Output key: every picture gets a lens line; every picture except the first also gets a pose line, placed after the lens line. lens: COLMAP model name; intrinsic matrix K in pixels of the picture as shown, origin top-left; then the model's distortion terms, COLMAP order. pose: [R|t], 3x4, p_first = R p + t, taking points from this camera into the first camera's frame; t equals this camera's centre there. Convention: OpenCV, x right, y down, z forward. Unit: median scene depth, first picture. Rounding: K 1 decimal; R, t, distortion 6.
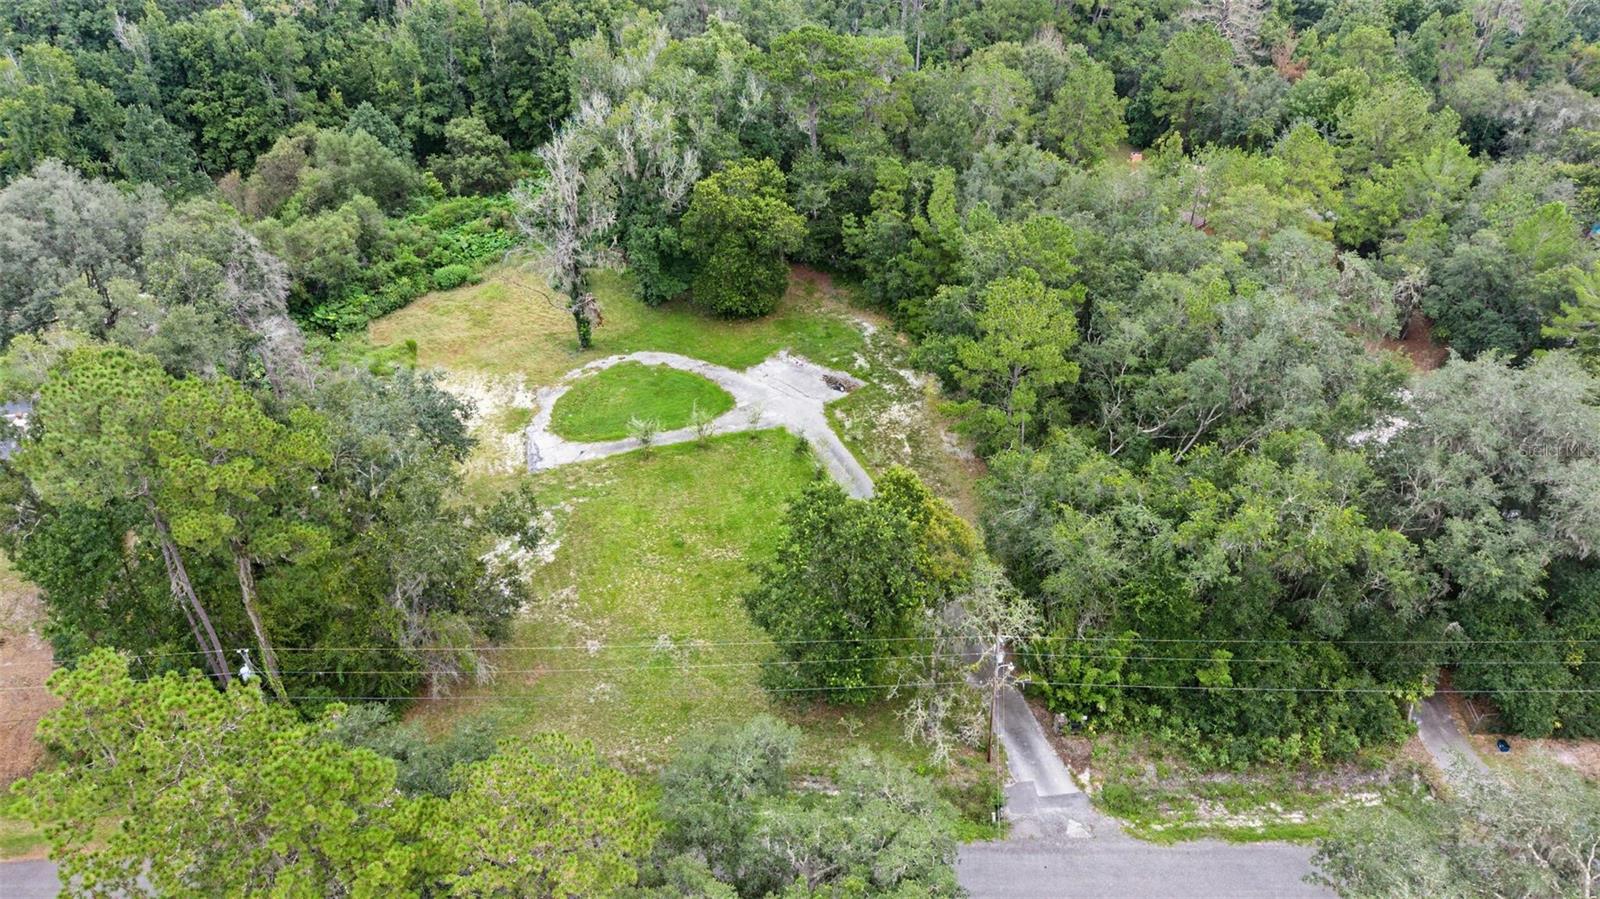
lens RADIAL K [[1071.1, 0, 800.0], [0, 1071.1, 449.5], [0, 0, 1]] dist [0.051556, -0.051578]
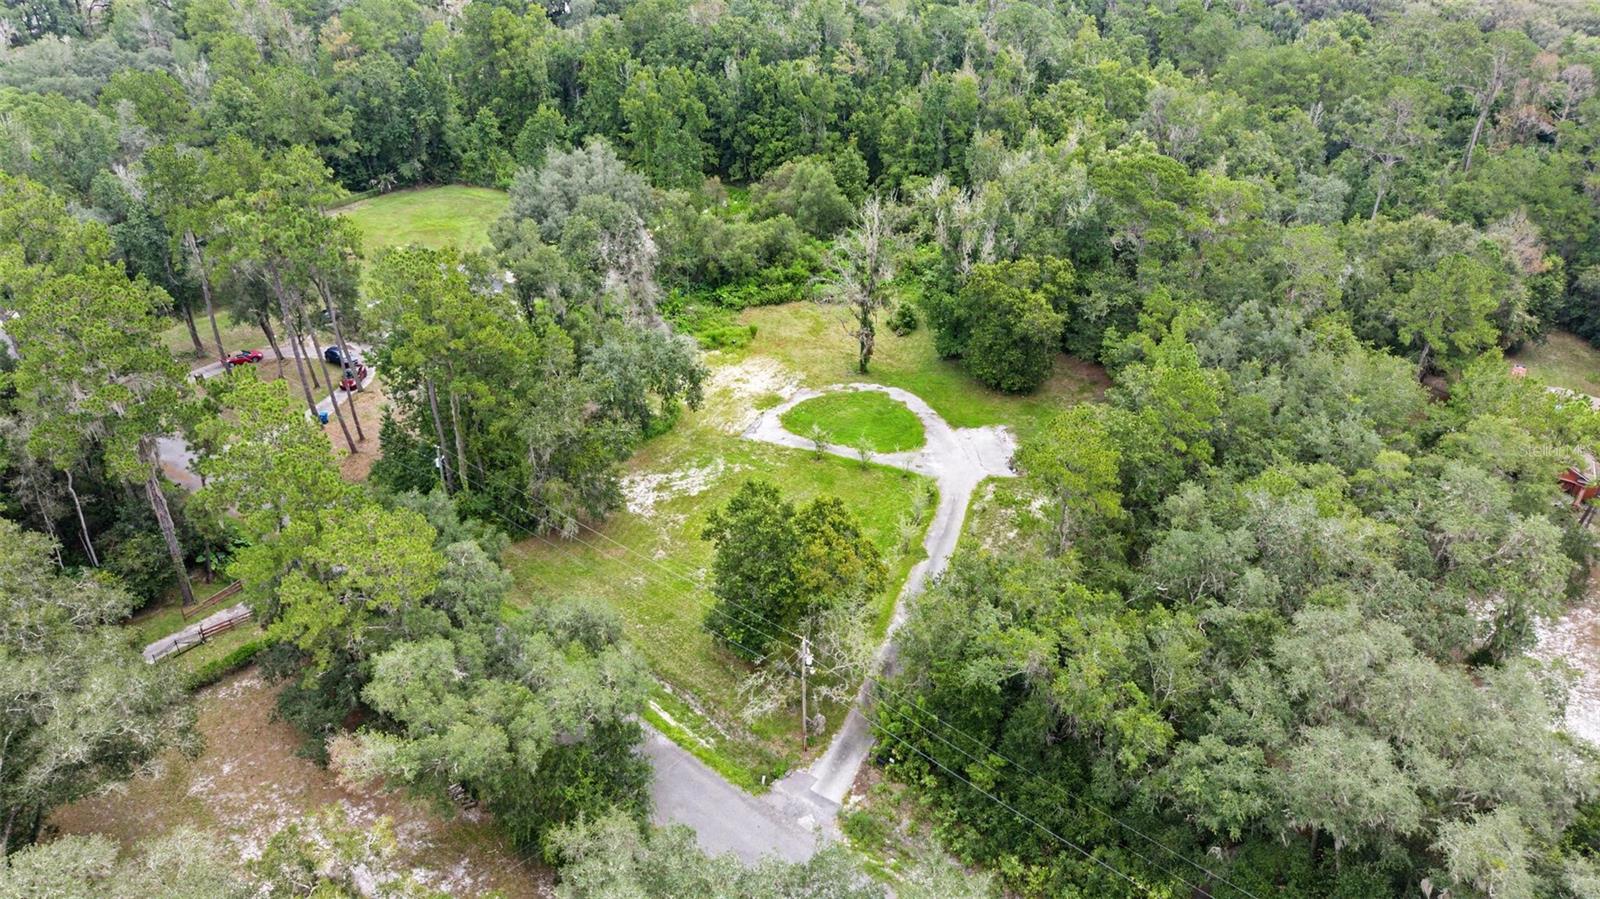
lens RADIAL K [[1071.1, 0, 800.0], [0, 1071.1, 449.5], [0, 0, 1]] dist [0.051556, -0.051578]
pose [[0.779247, 0.336685, -0.528599, 0.439561], [-0.363501, 0.929884, 0.056414, -0.058450], [0.510529, 0.148186, 0.846995, -0.049755]]
